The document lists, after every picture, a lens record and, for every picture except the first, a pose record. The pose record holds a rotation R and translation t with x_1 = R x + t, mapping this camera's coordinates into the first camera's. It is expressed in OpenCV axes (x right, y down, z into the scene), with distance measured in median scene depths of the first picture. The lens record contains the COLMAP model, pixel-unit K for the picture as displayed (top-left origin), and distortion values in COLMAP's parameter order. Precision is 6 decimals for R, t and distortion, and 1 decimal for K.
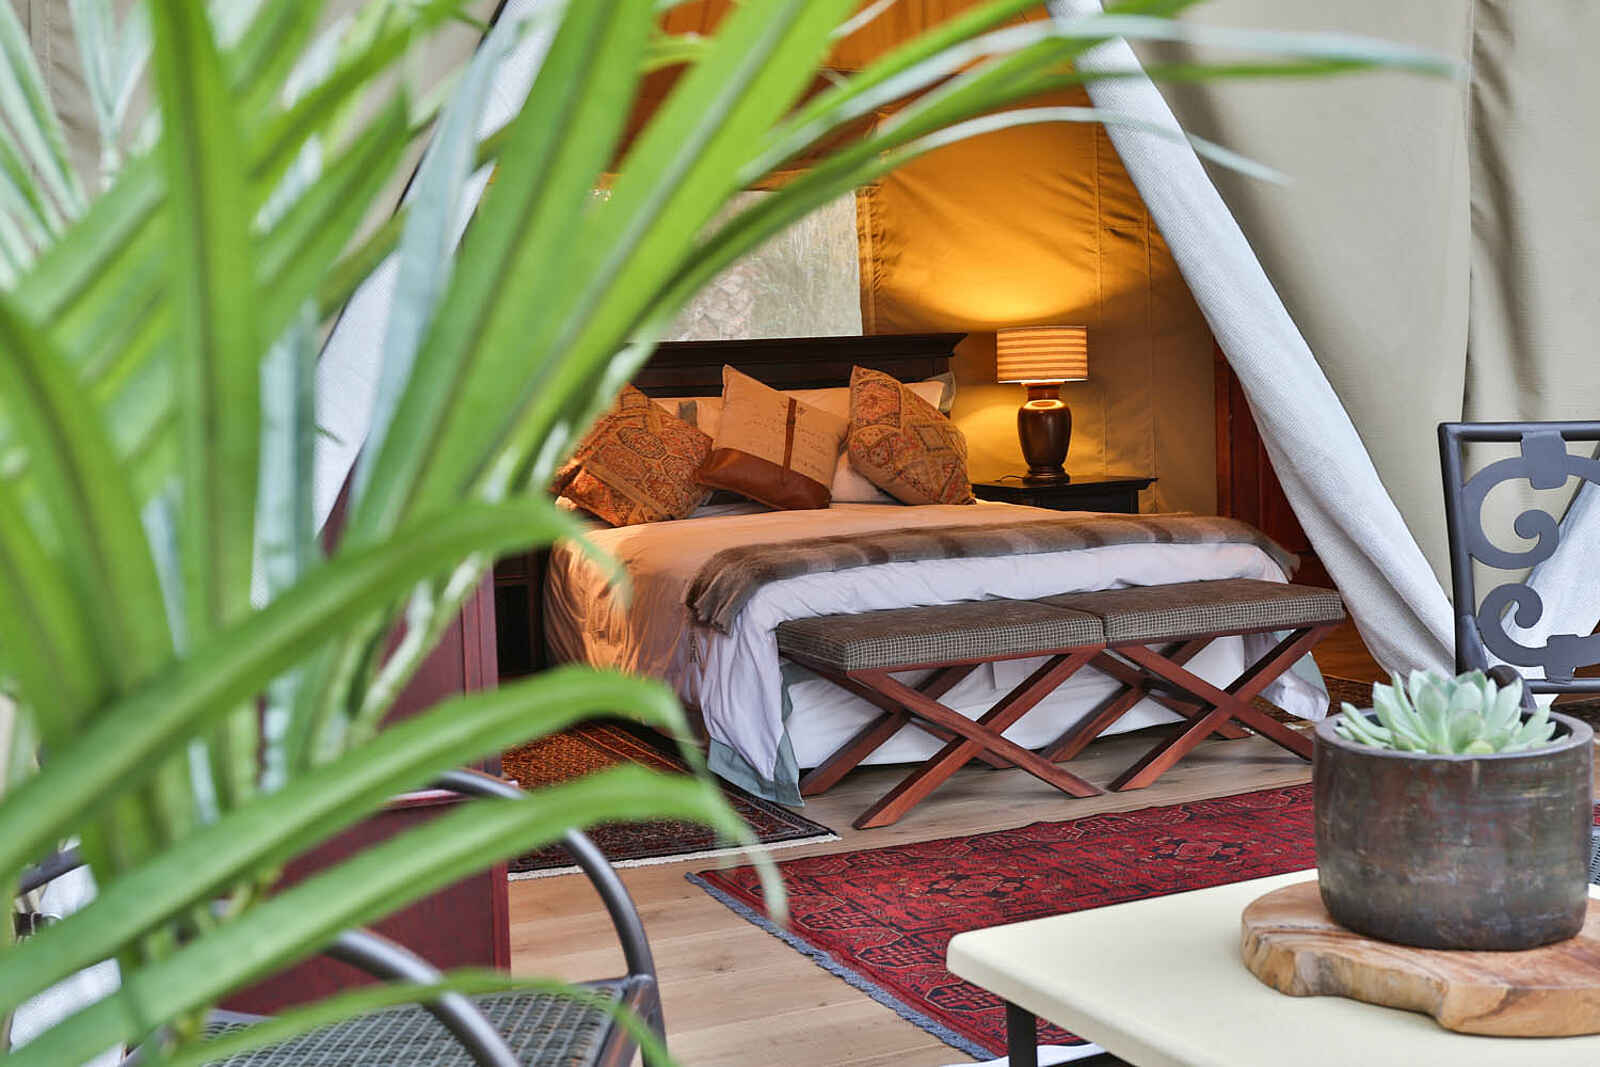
lens RADIAL K [[1793.2, 0, 800.0], [0, 1793.2, 533.5], [0, 0, 1]] dist [0.004354, -0.001380]
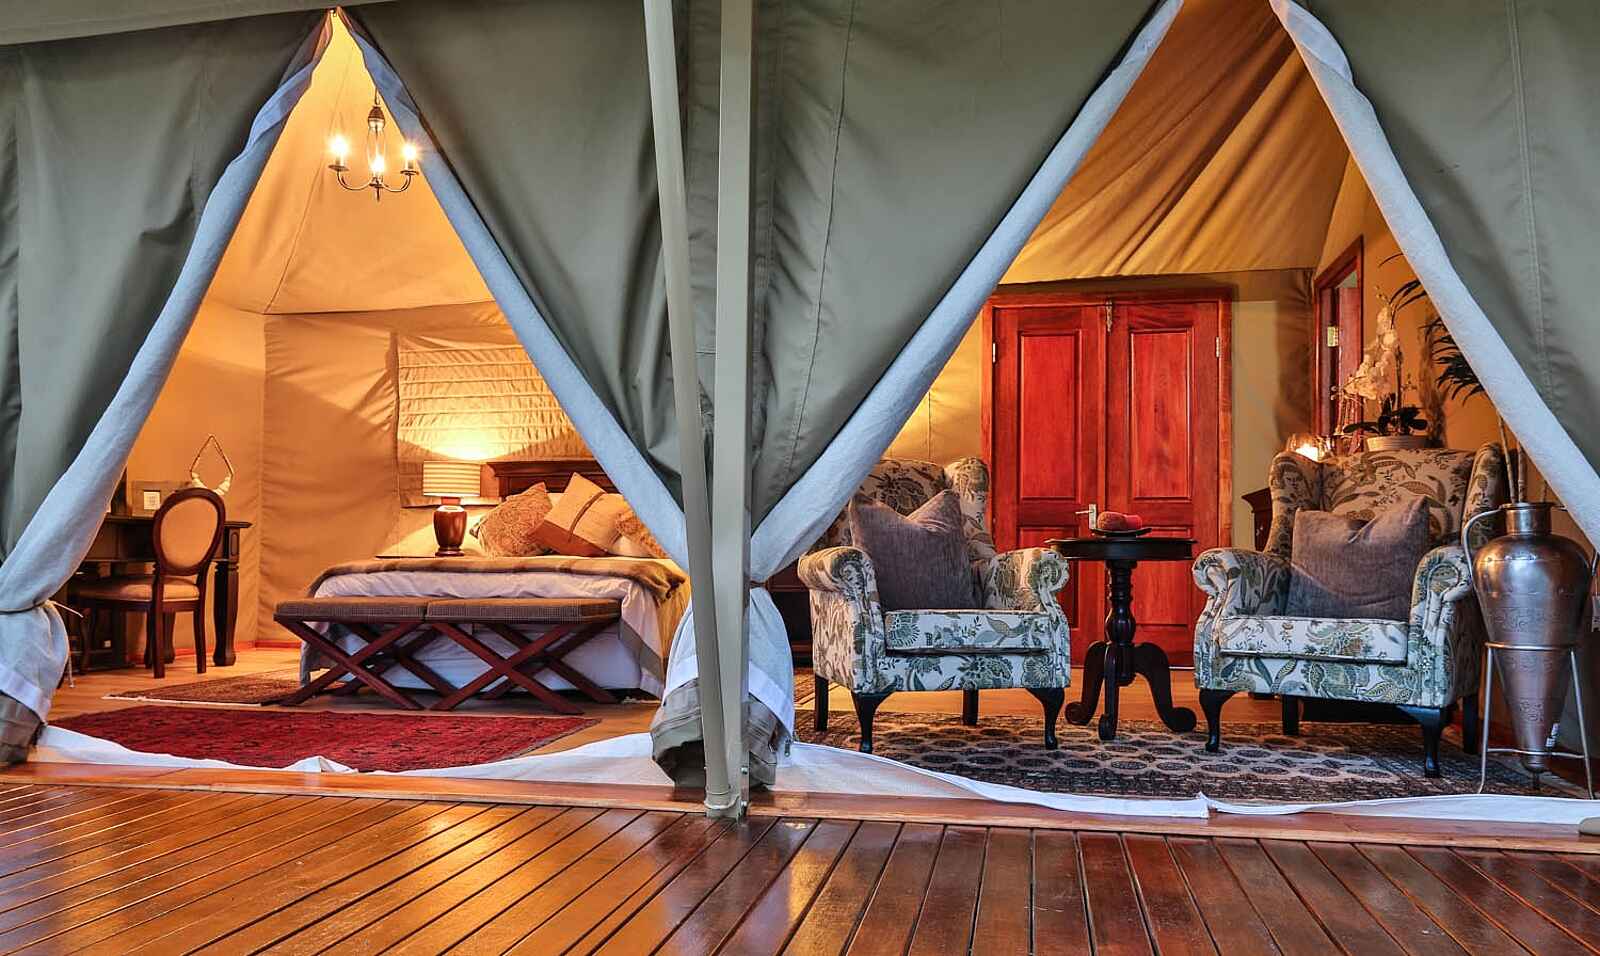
lens RADIAL K [[1192.2, 0, 793.9], [0, 1192.2, 539.9], [0, 0, 1]] dist [-0.043937, 0.002122]
pose [[0.820396, 0.035182, -0.570712, 0.770534], [-0.078559, 0.995575, -0.051555, 0.011546], [0.566373, 0.087131, 0.819530, 0.193542]]
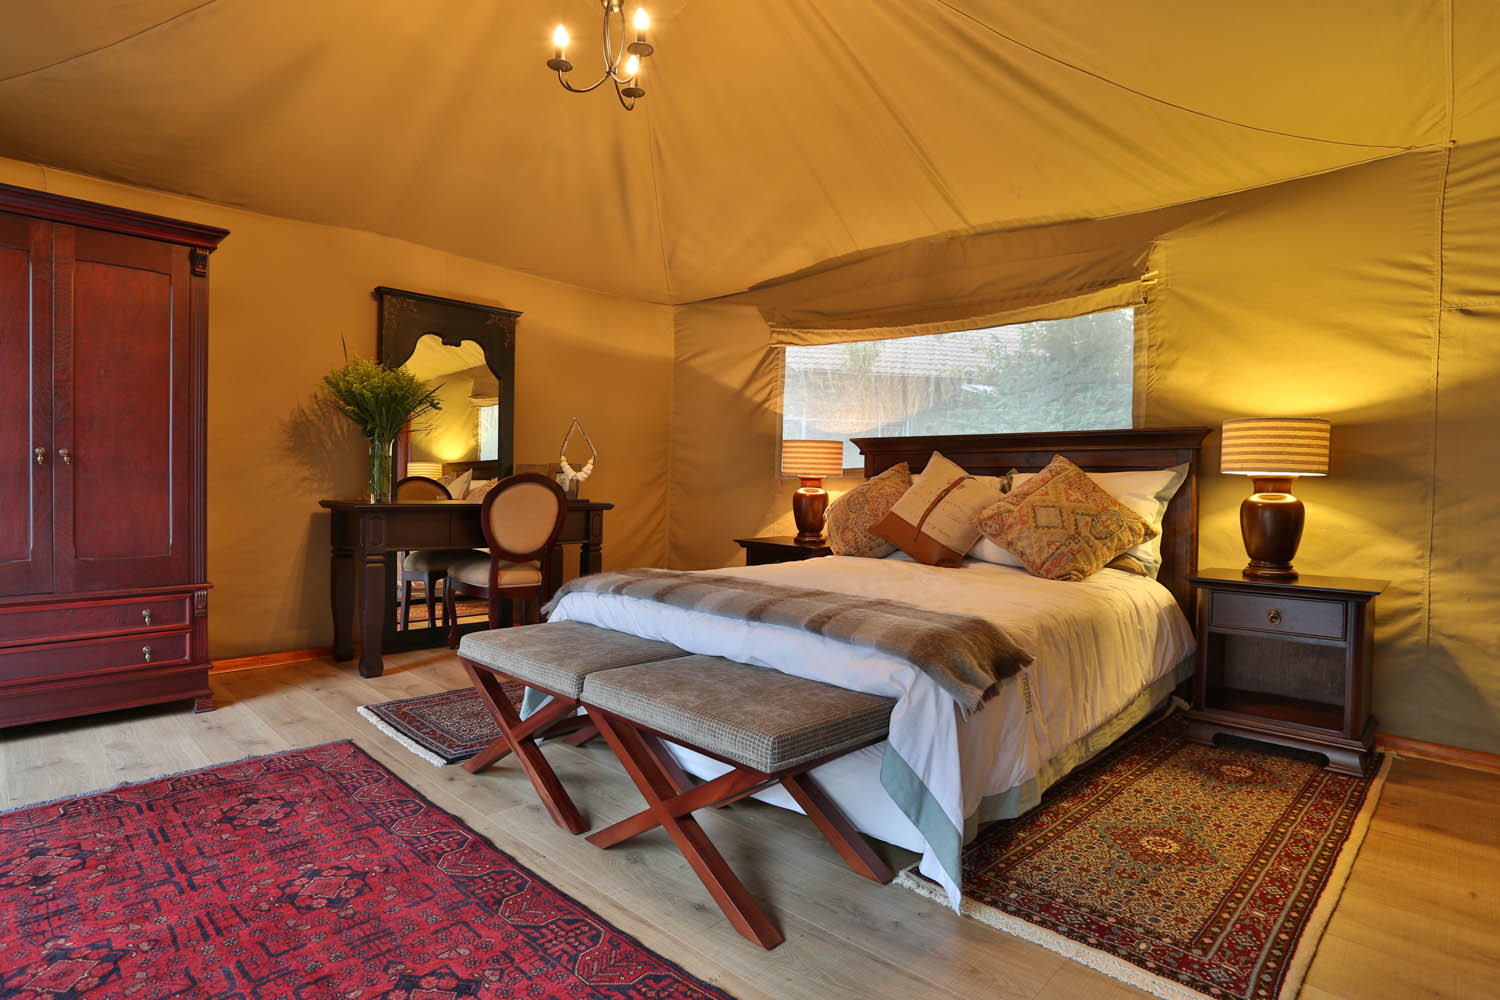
lens RADIAL K [[767.6, 0, 748.8], [0, 767.6, 495.9], [0, 0, 1]] dist [-0.079570, 0.031650]
pose [[0.386727, 0.060600, -0.920201, 0.439168], [-0.104614, 0.994280, 0.021513, -0.057116], [0.916241, 0.087947, 0.390855, 0.637562]]
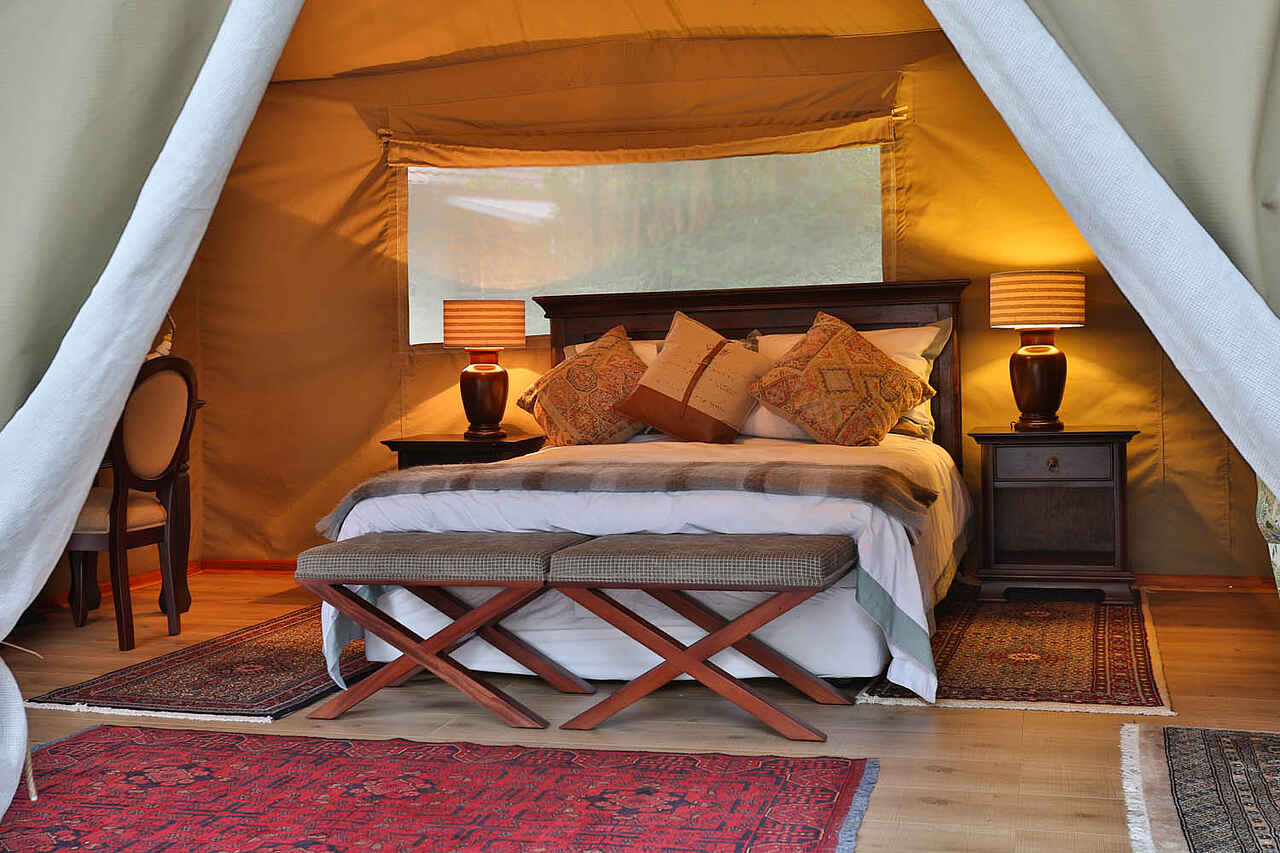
lens RADIAL K [[1451.0, 0, 640.0], [0, 1451.0, 426.5], [0, 0, 1]] dist [-0.000617, -0.003967]
pose [[0.775861, 0.047058, -0.629146, 0.516143], [-0.055286, 0.998449, 0.006503, -0.025713], [0.628477, 0.029738, 0.777260, 0.271028]]
